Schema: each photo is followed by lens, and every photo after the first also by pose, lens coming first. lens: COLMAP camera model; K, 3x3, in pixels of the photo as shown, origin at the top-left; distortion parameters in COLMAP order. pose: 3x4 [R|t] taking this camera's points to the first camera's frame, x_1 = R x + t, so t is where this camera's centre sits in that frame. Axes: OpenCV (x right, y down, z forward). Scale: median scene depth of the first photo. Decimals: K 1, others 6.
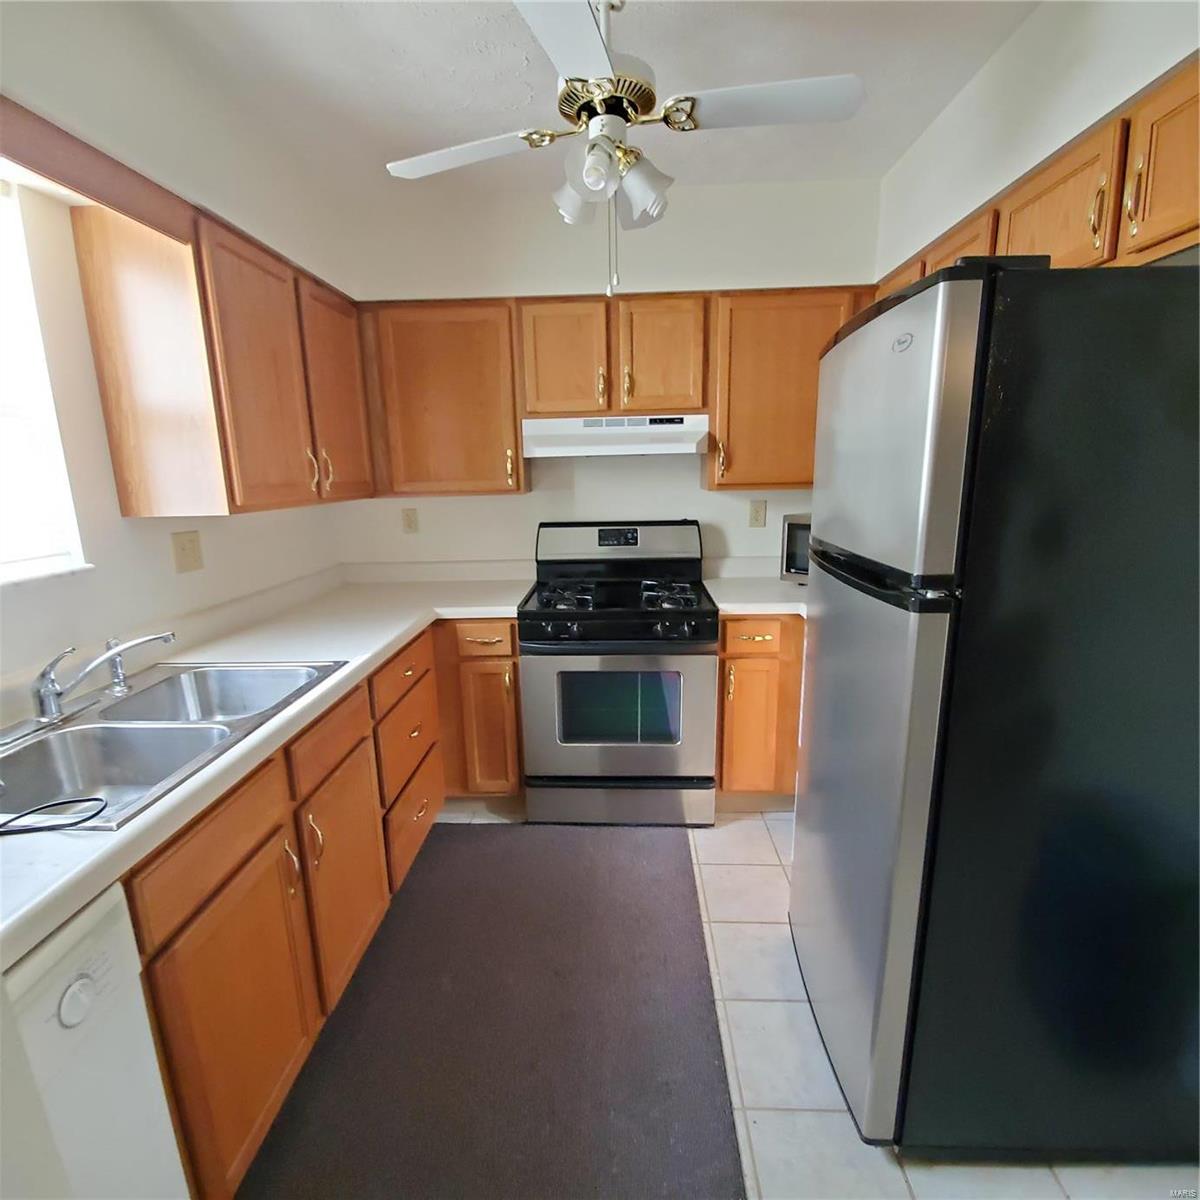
lens RADIAL K [[626.9, 0, 596.7], [0, 626.9, 607.9], [0, 0, 1]] dist [0.003354, -0.013454]
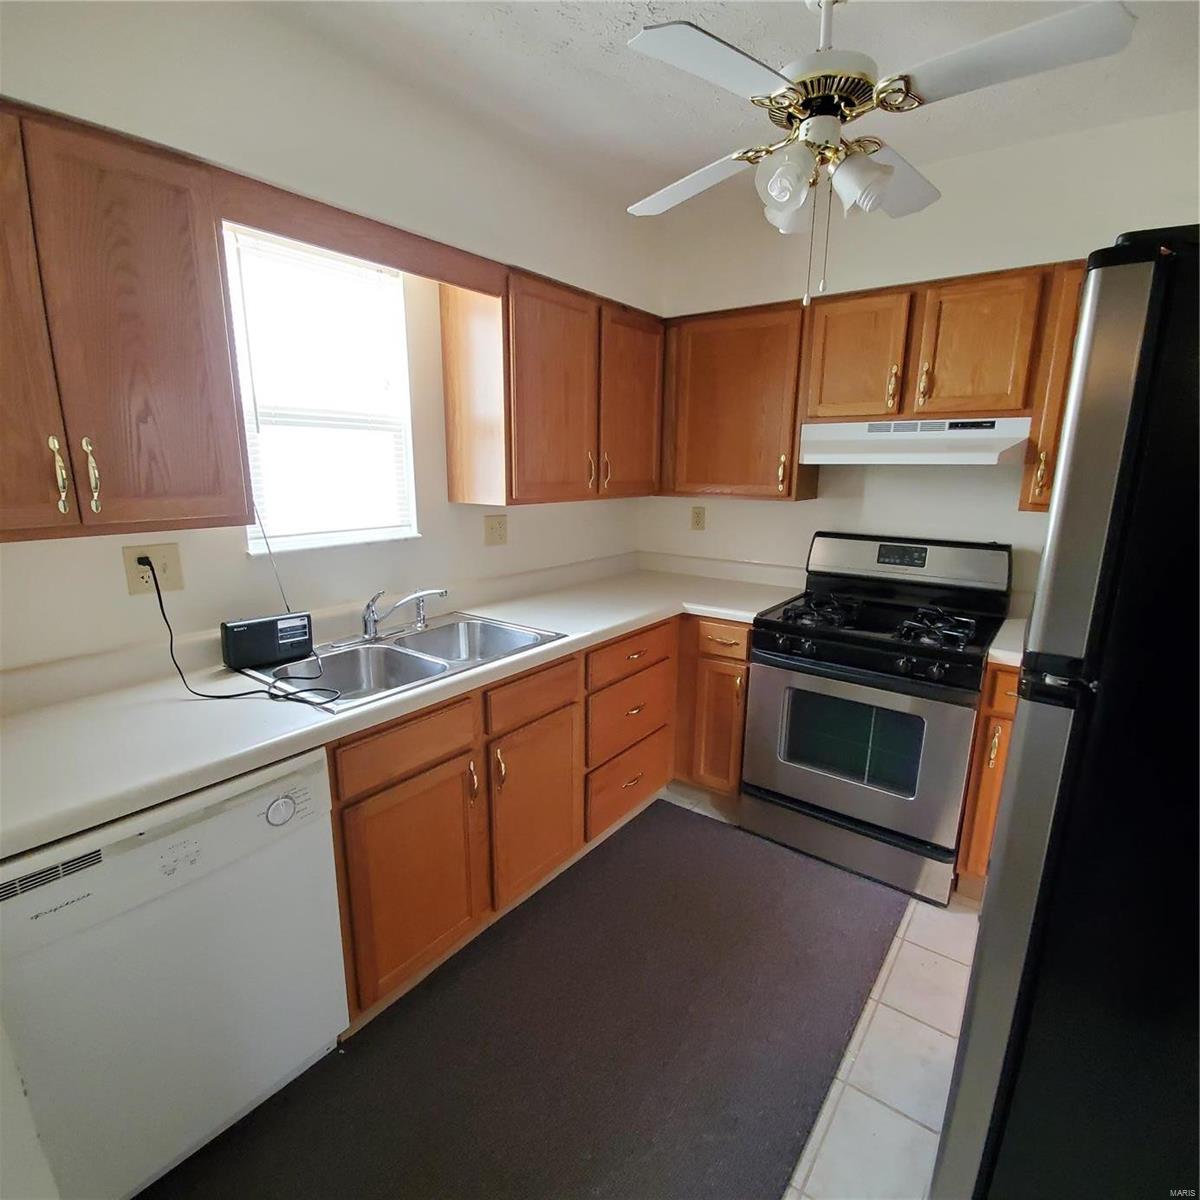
lens RADIAL K [[626.9, 0, 596.7], [0, 626.9, 607.9], [0, 0, 1]] dist [0.003354, -0.013454]
pose [[0.824322, 0.154449, -0.544646, 0.202904], [-0.147647, 0.987422, 0.056546, -0.029270], [0.546529, 0.033803, 0.836758, 0.025876]]
